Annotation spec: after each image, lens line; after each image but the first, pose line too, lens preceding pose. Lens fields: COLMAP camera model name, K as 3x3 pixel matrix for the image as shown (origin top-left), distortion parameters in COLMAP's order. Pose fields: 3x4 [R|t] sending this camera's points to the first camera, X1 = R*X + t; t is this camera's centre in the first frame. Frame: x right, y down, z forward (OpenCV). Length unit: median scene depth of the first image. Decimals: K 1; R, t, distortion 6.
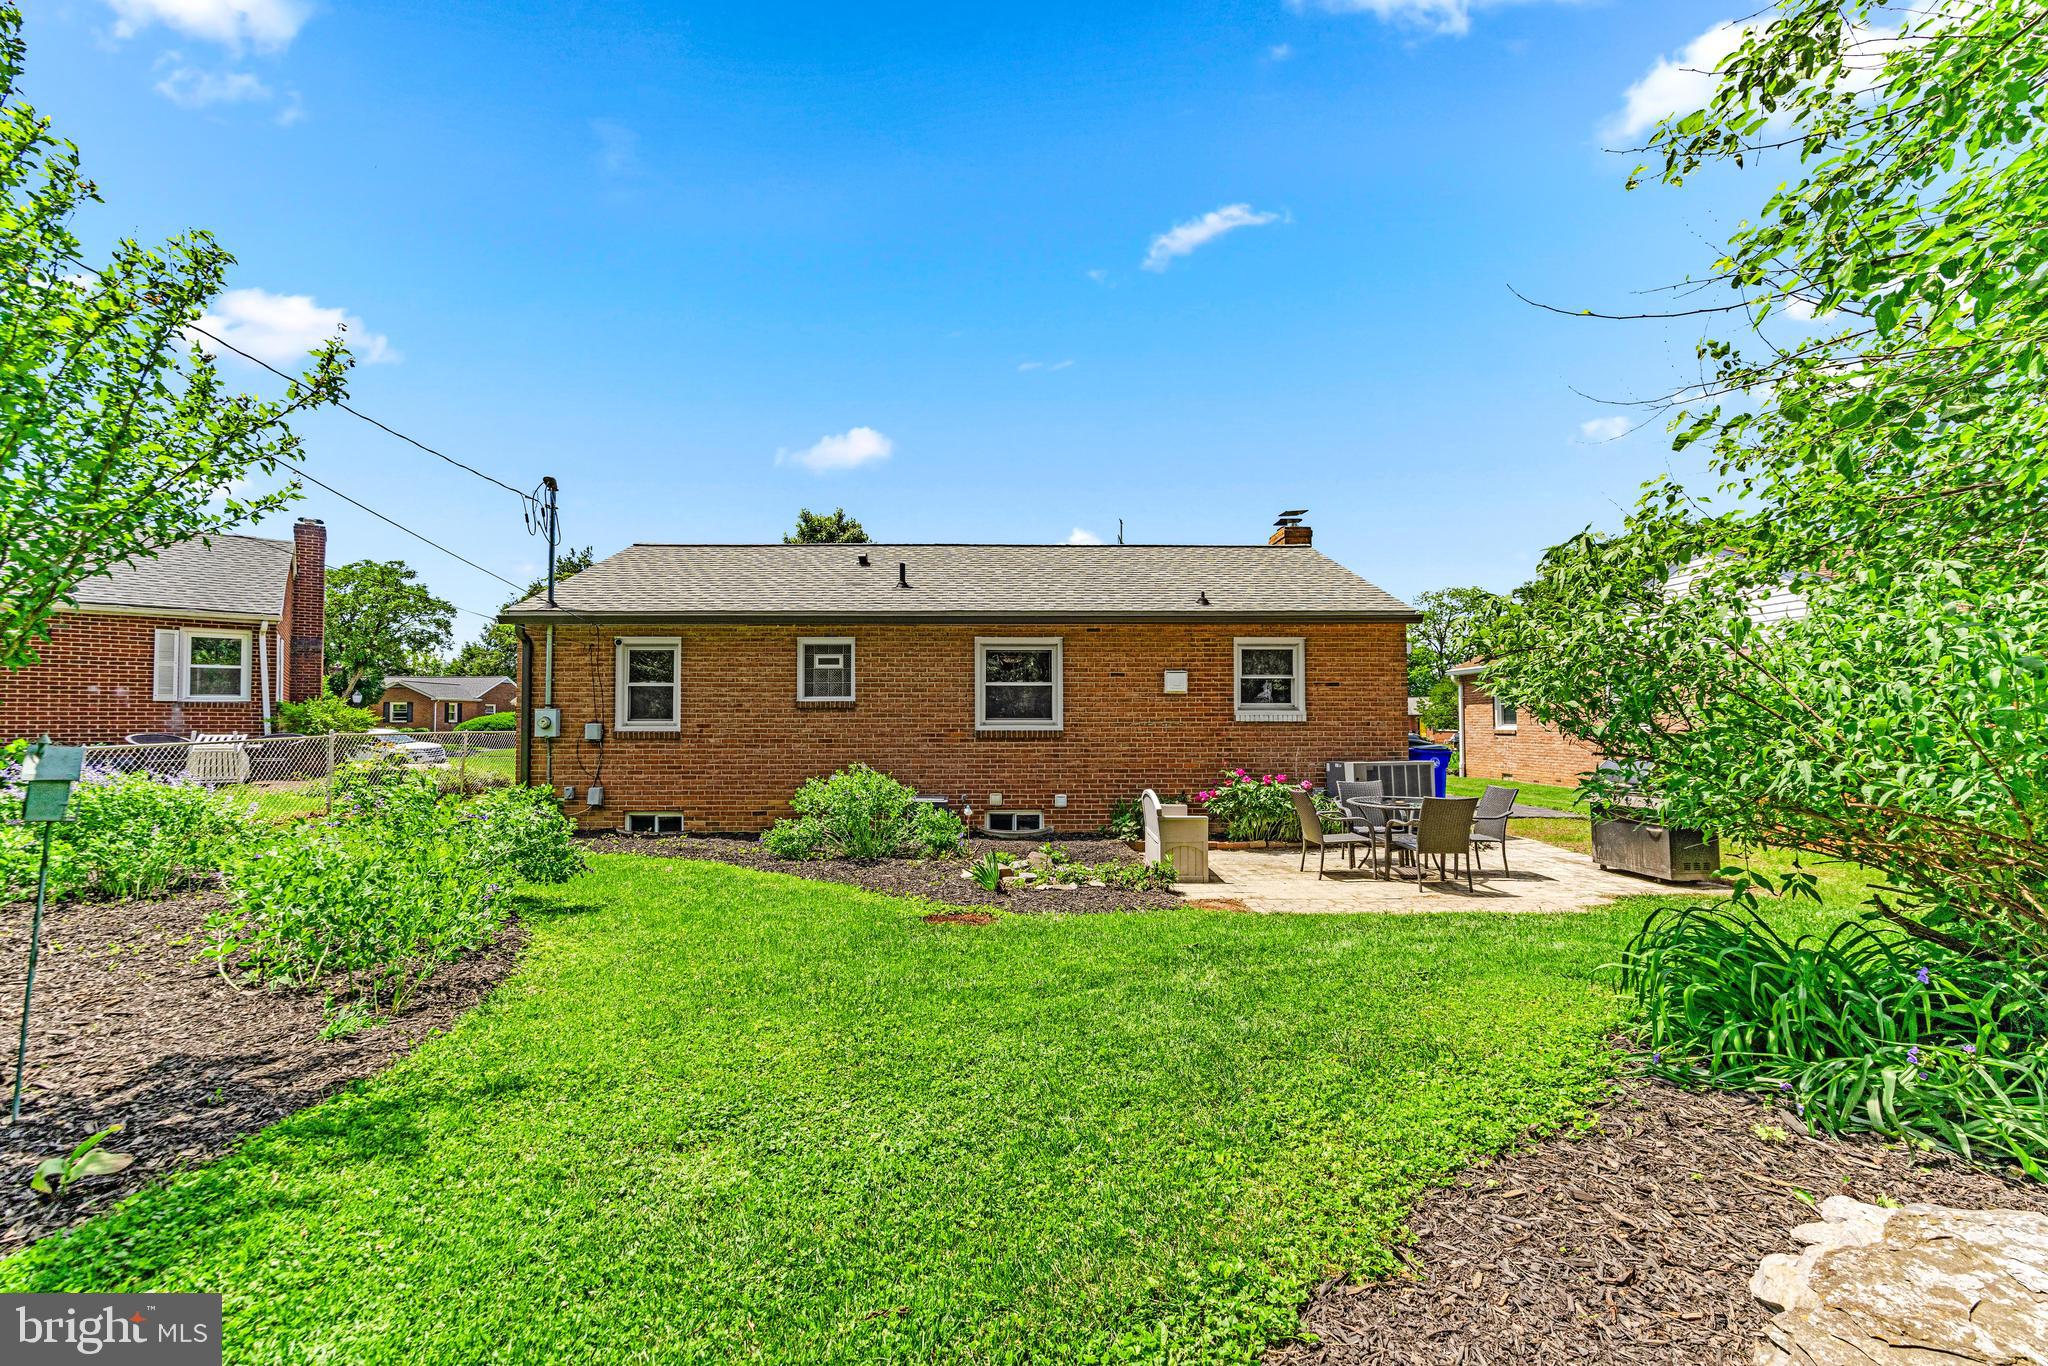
lens RADIAL K [[802.9, 0, 1006.3], [0, 802.9, 713.8], [0, 0, 1]] dist [-0.002844, -0.000421]
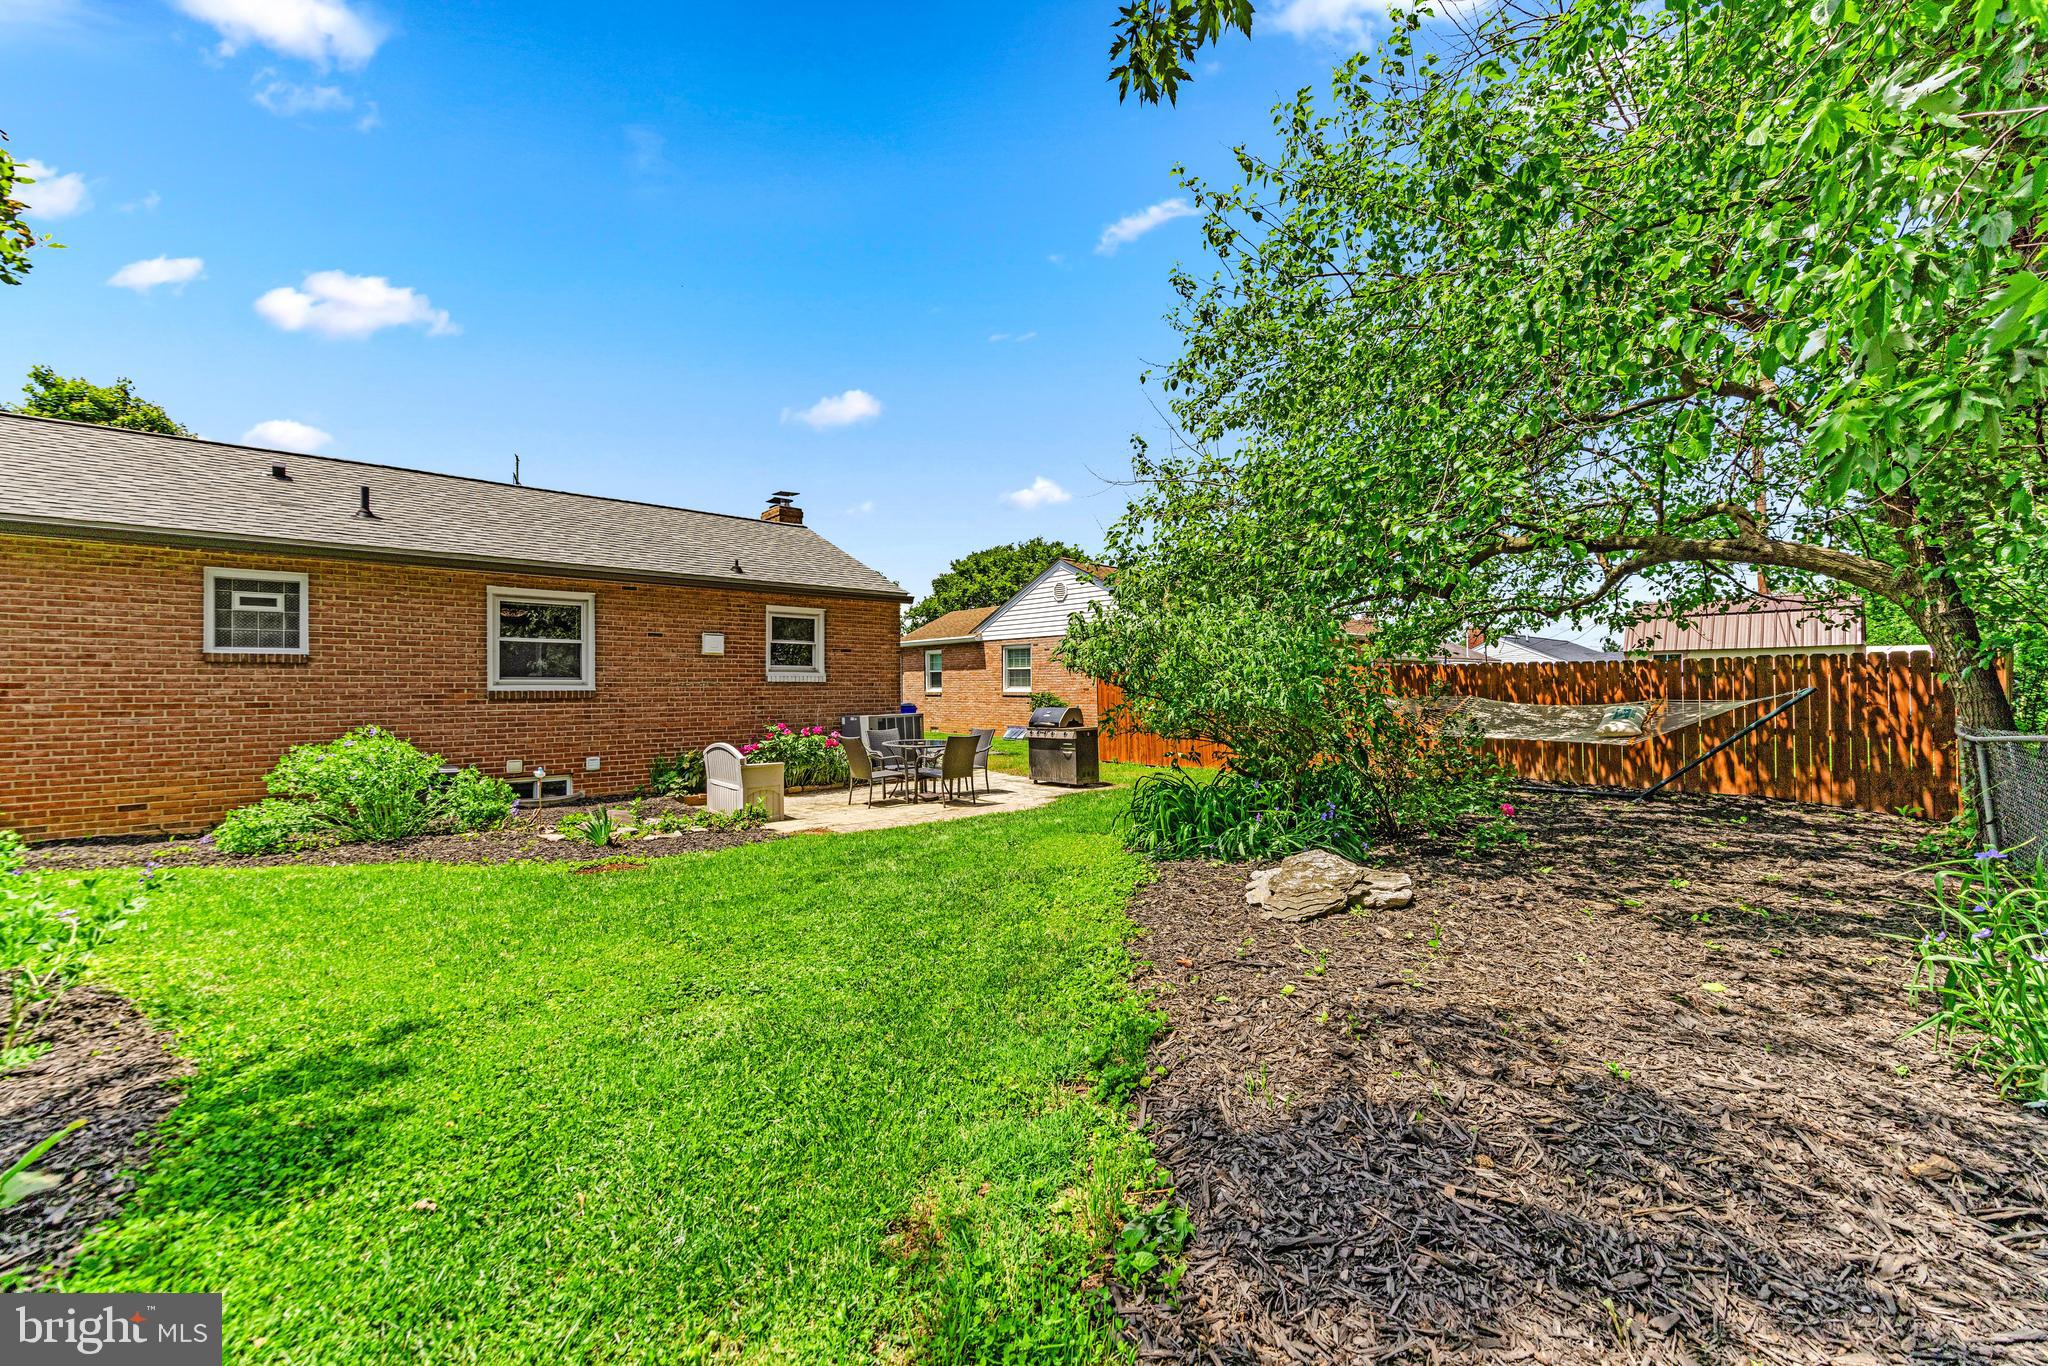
lens RADIAL K [[802.9, 0, 1013.8], [0, 802.9, 687.3], [0, 0, 1]] dist [-0.002844, -0.000421]
pose [[0.757561, -0.001261, 0.652763, -0.176475], [-0.003153, 0.999979, 0.005592, 0.009973], [-0.652757, -0.006294, 0.757541, -0.052601]]
